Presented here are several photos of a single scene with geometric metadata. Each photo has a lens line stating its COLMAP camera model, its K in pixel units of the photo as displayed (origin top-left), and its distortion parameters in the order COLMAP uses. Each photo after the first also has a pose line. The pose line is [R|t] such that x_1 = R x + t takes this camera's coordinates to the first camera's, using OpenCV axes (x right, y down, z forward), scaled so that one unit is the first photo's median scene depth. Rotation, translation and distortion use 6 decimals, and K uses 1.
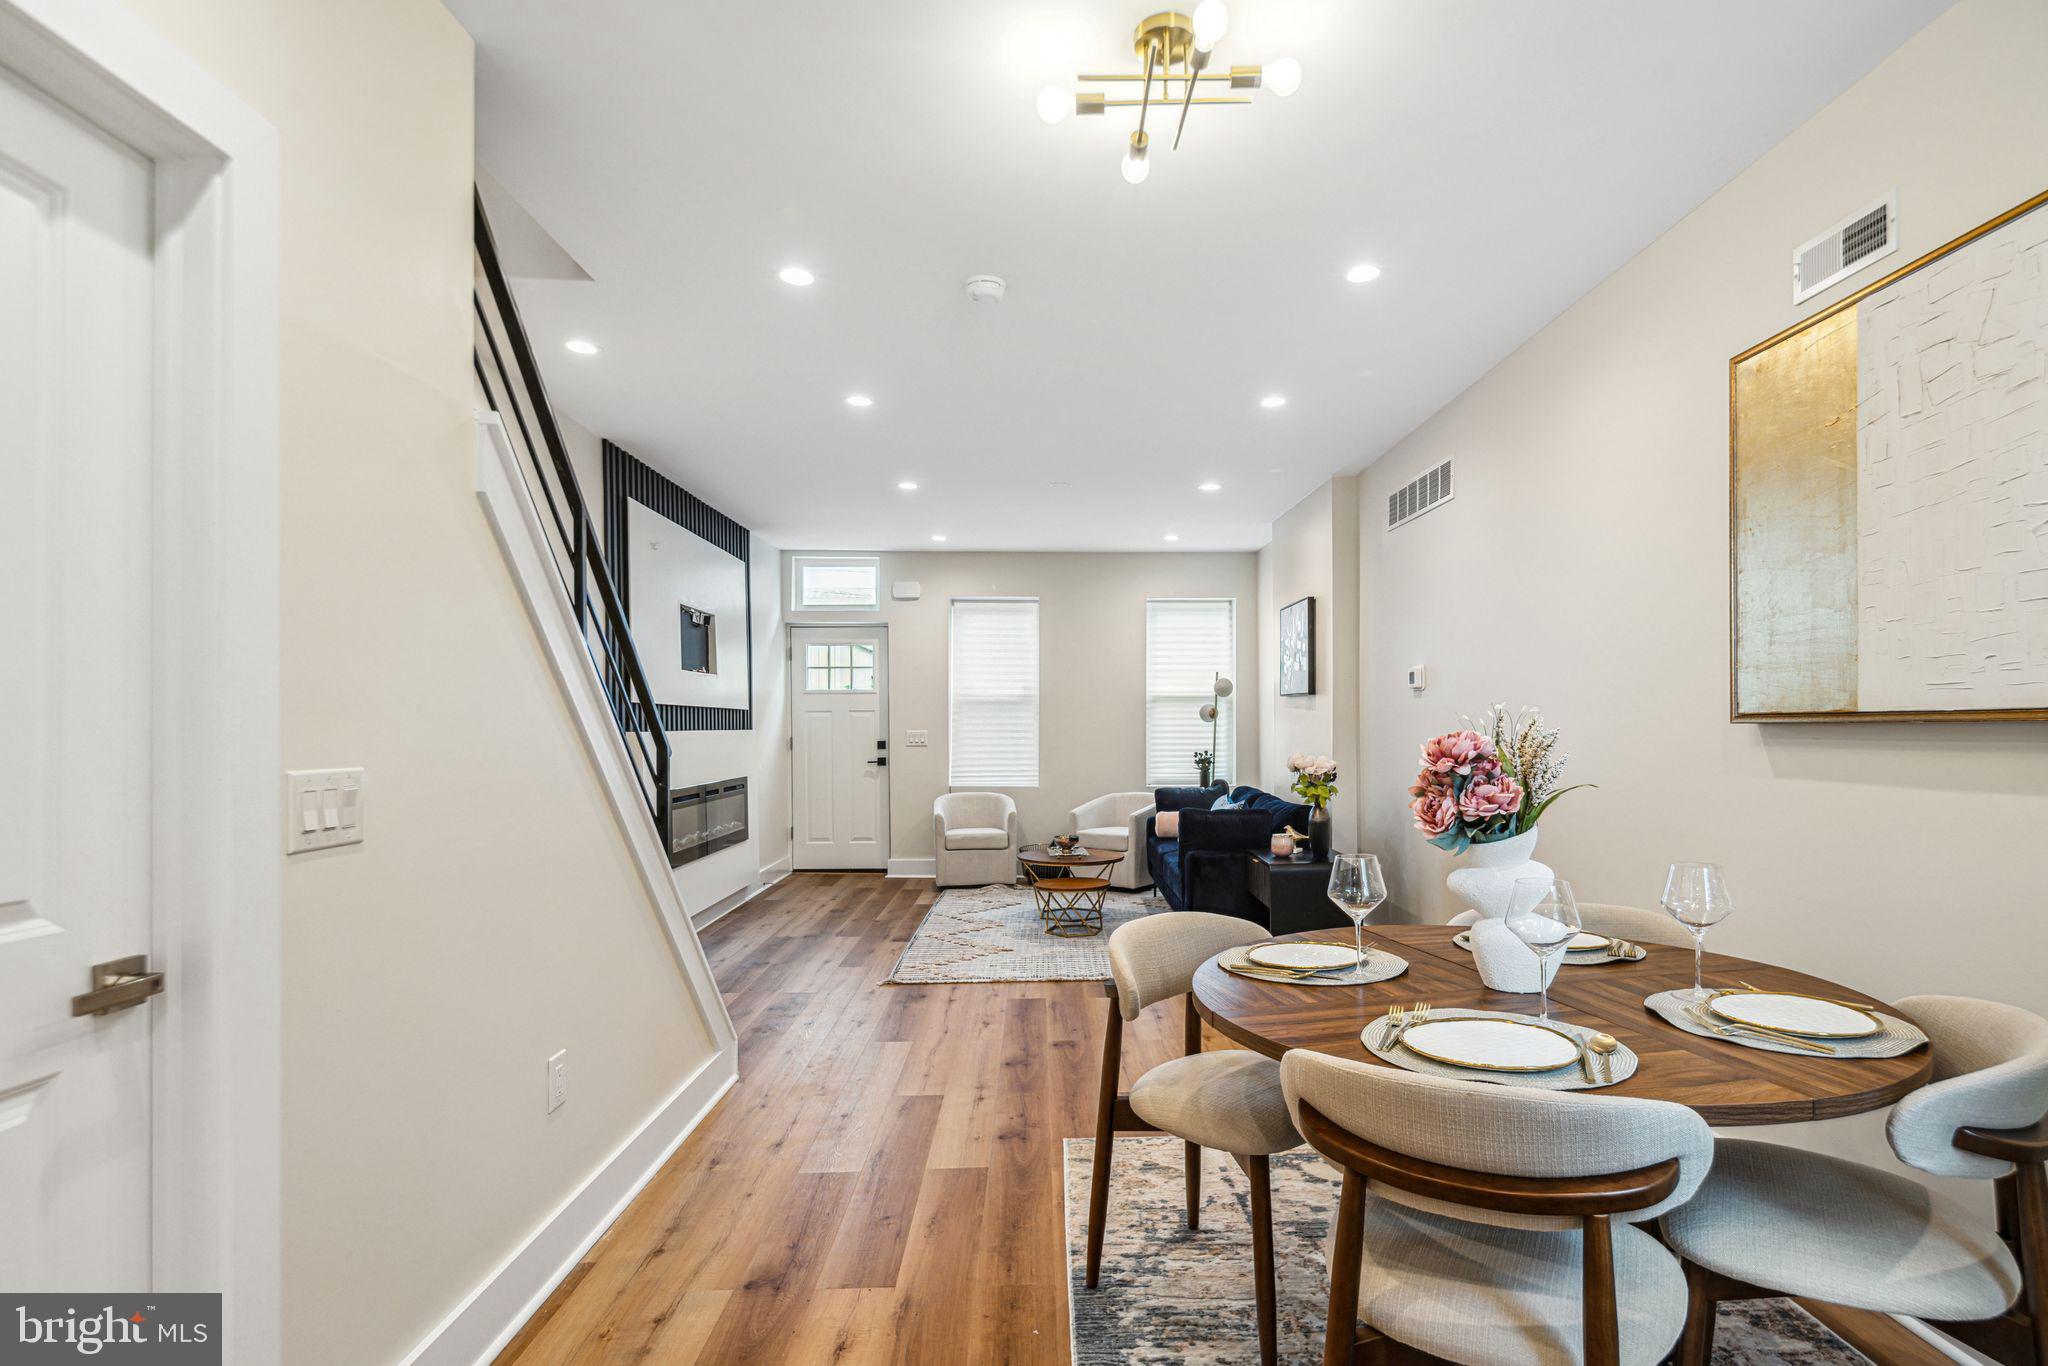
lens RADIAL K [[1006.8, 0, 1112.5], [0, 1006.8, 738.9], [0, 0, 1]] dist [0.005510, -0.005274]
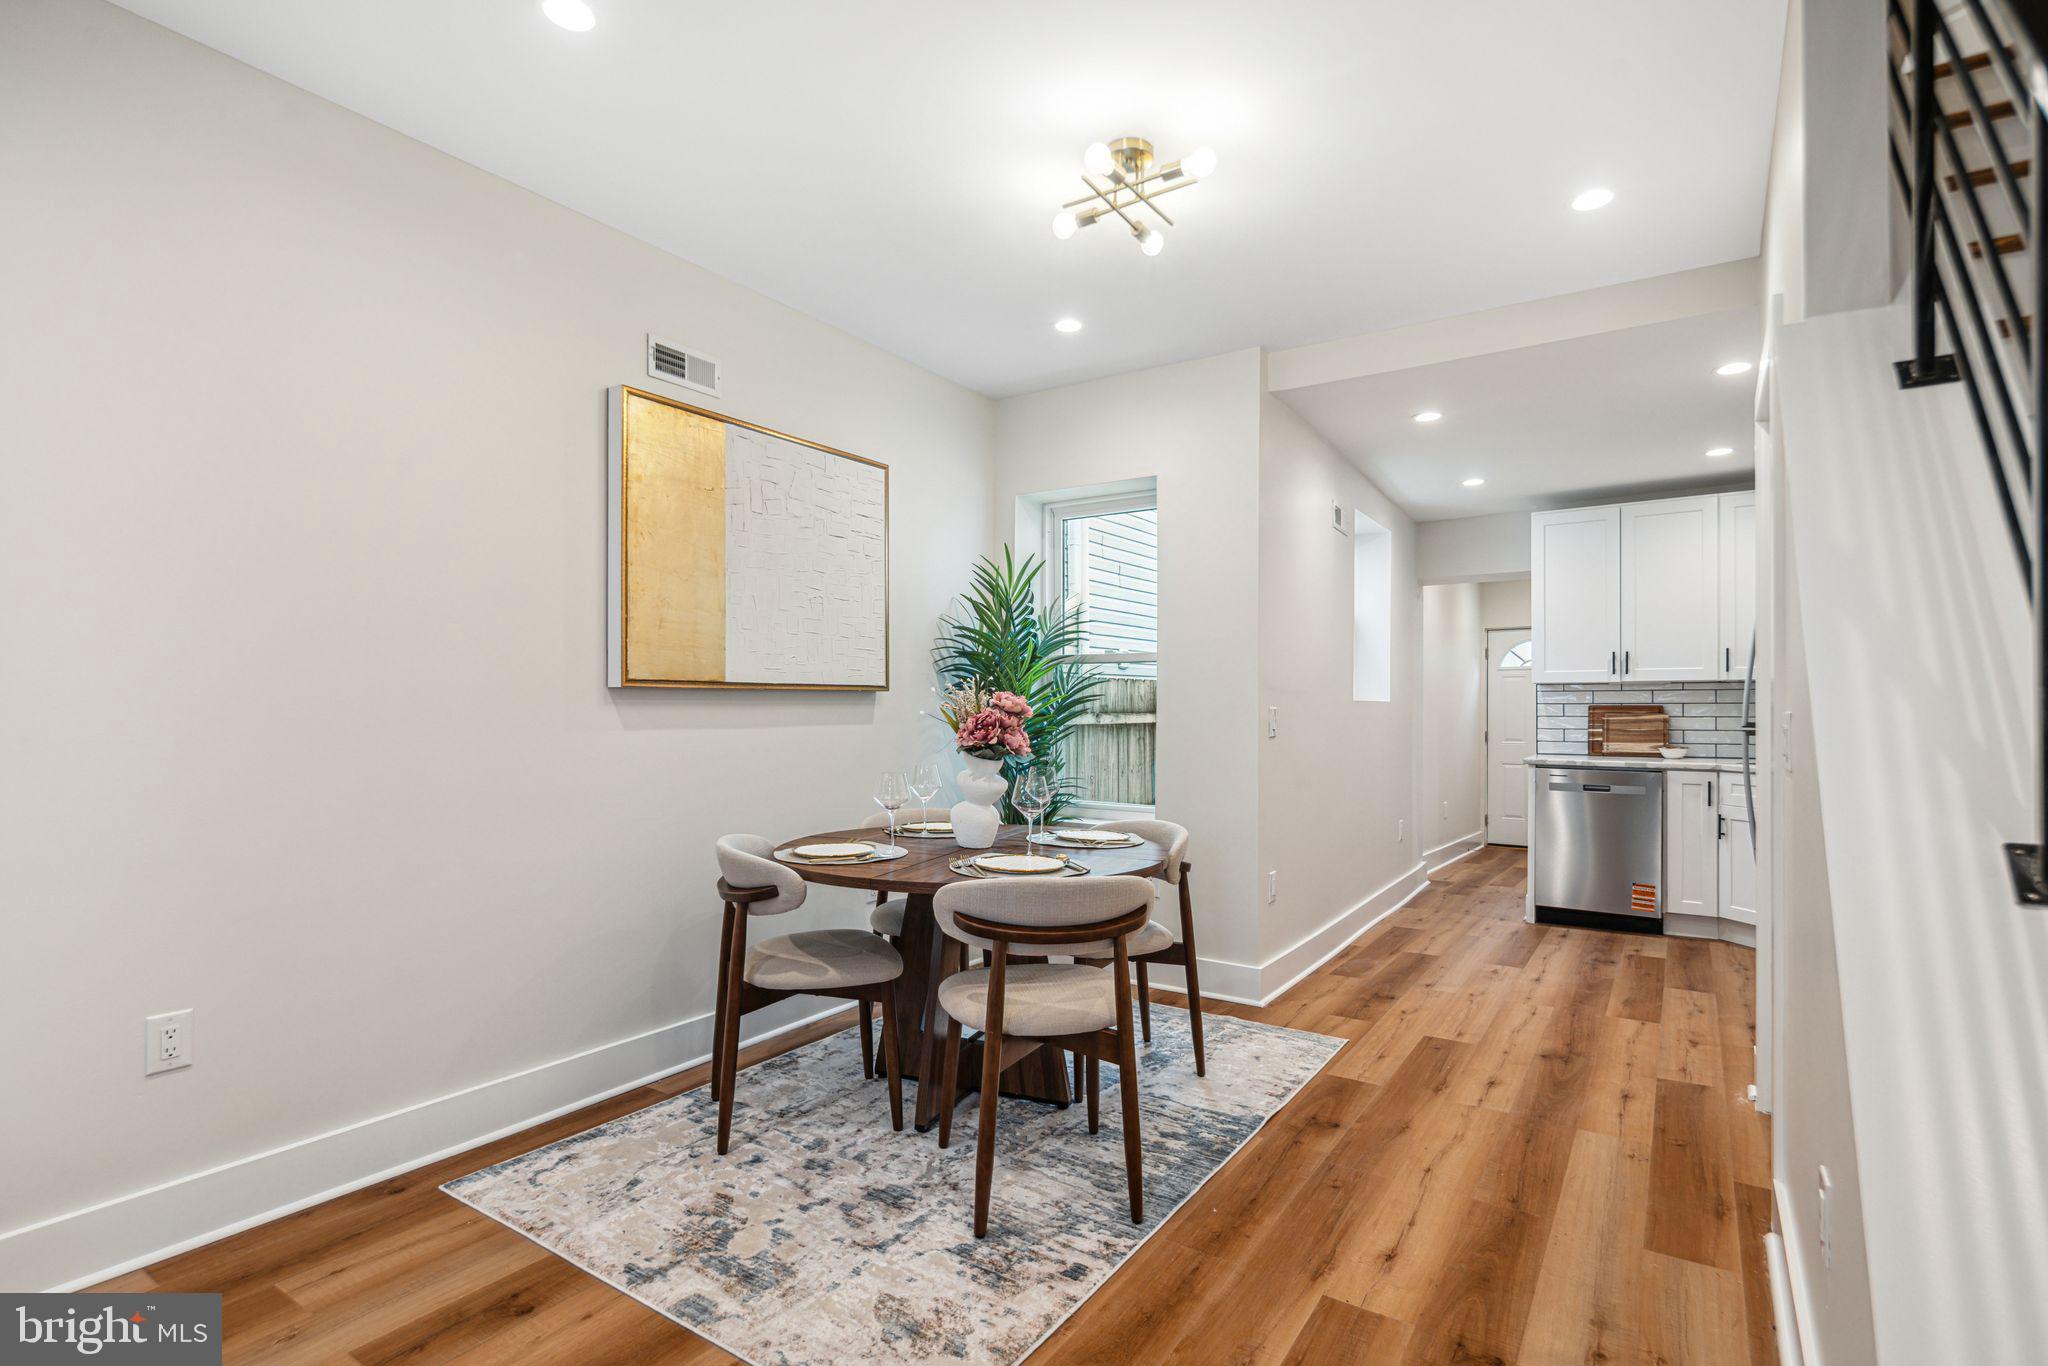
lens RADIAL K [[1006.8, 0, 1011.5], [0, 1006.8, 702.0], [0, 0, 1]] dist [0.005510, -0.005274]
pose [[-0.785496, 0.004708, 0.618849, -0.205512], [0.007984, 0.999965, 0.002526, 0.001370], [-0.618815, 0.006925, -0.785506, 0.690716]]
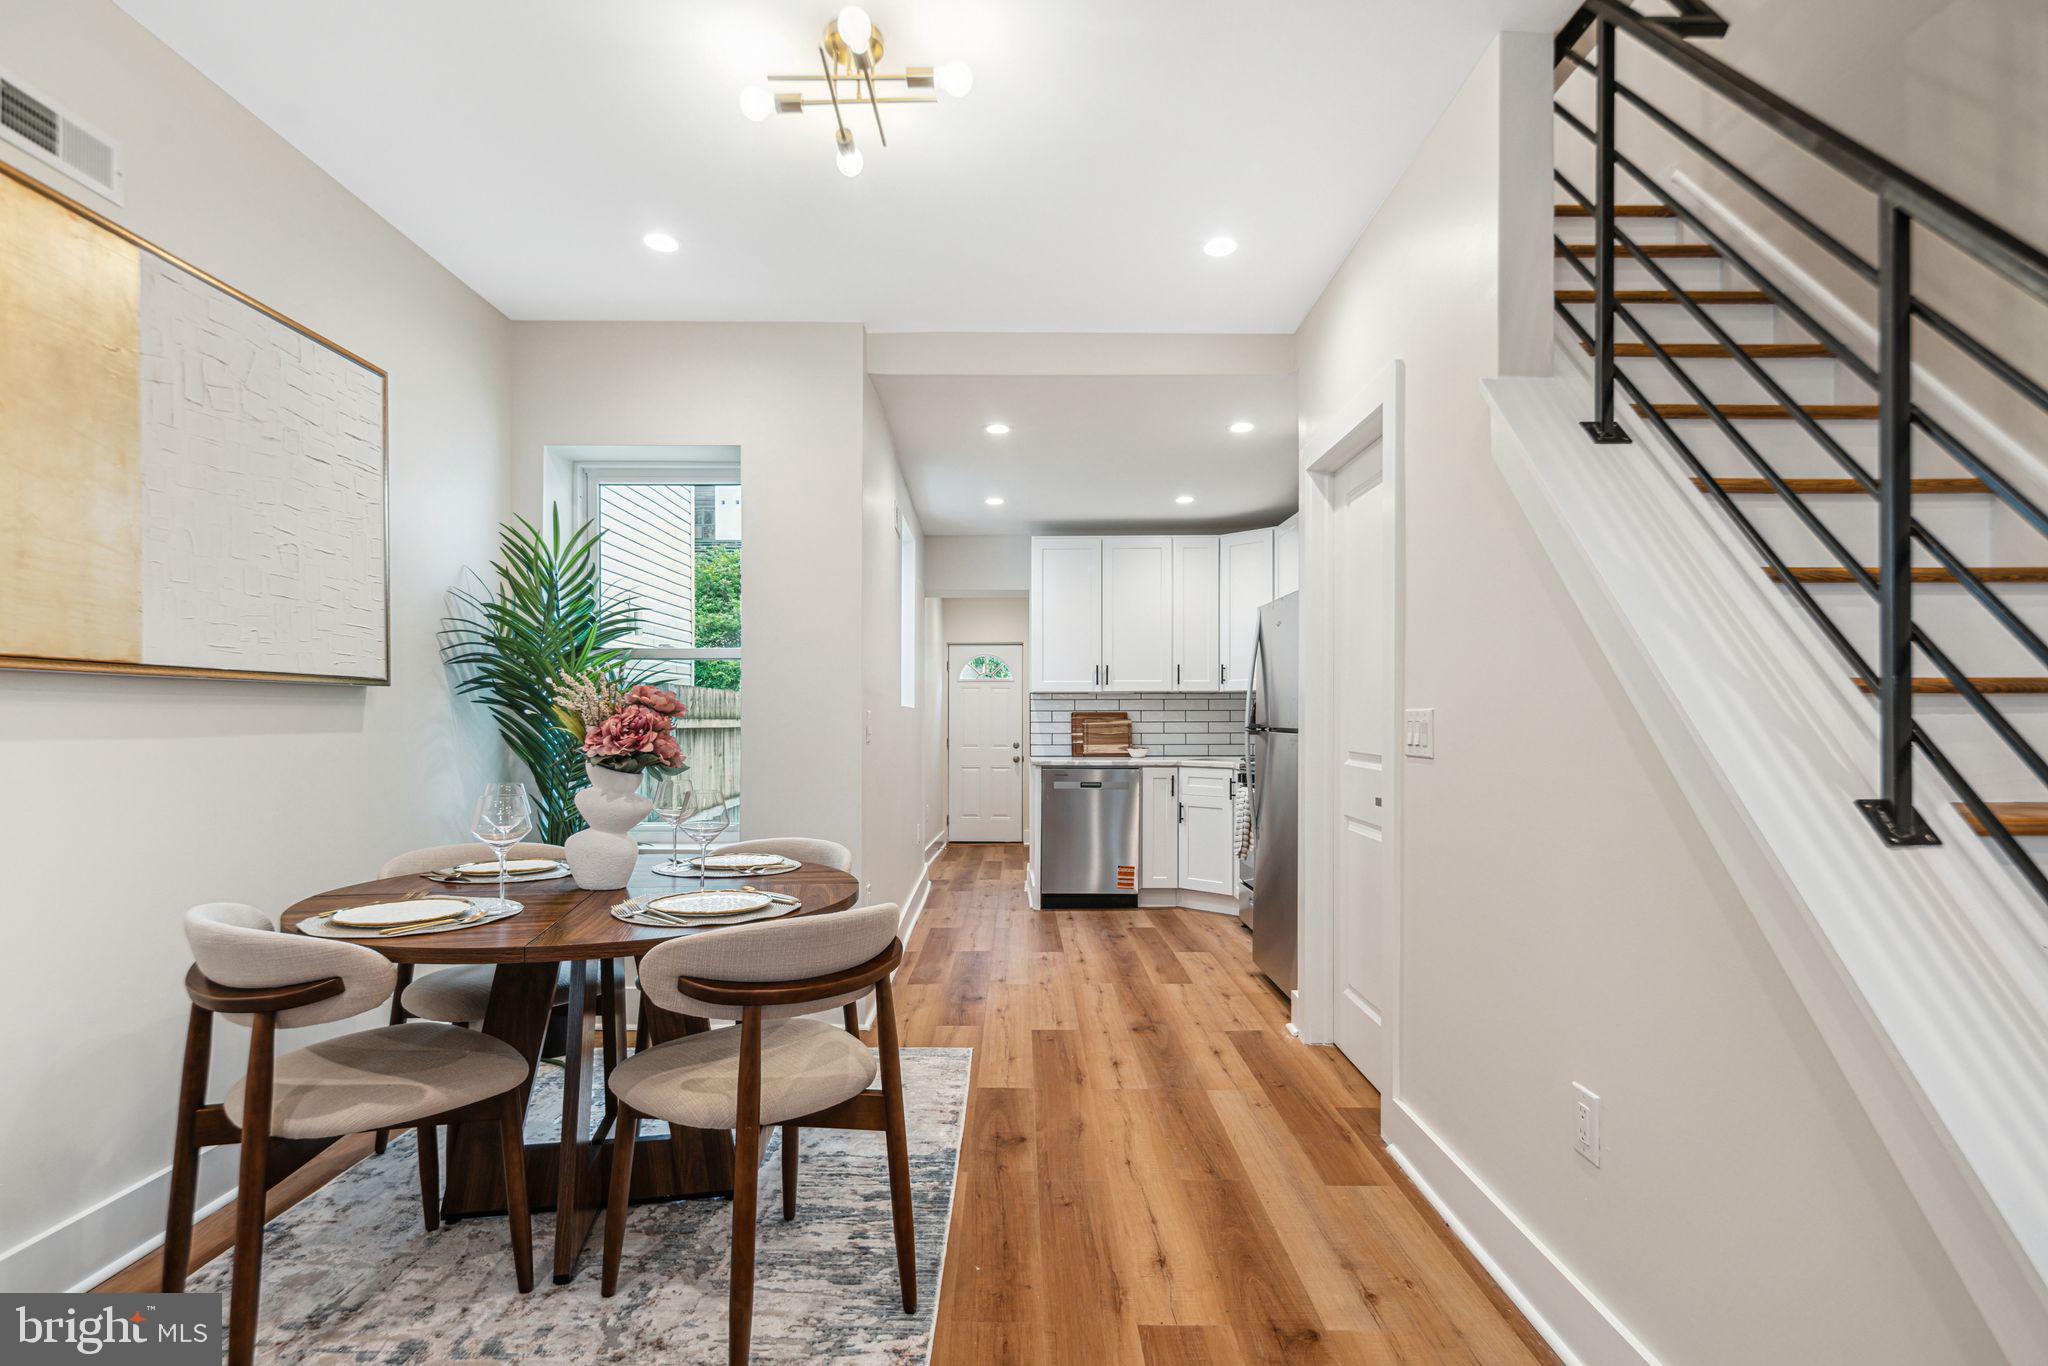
lens RADIAL K [[1006.8, 0, 1031.3], [0, 1006.8, 723.8], [0, 0, 1]] dist [0.005510, -0.005274]
pose [[-0.997849, 0.002856, 0.065492, -0.067069], [0.003883, 0.999872, 0.015551, 0.006952], [-0.065439, 0.015772, -0.997732, 0.678846]]
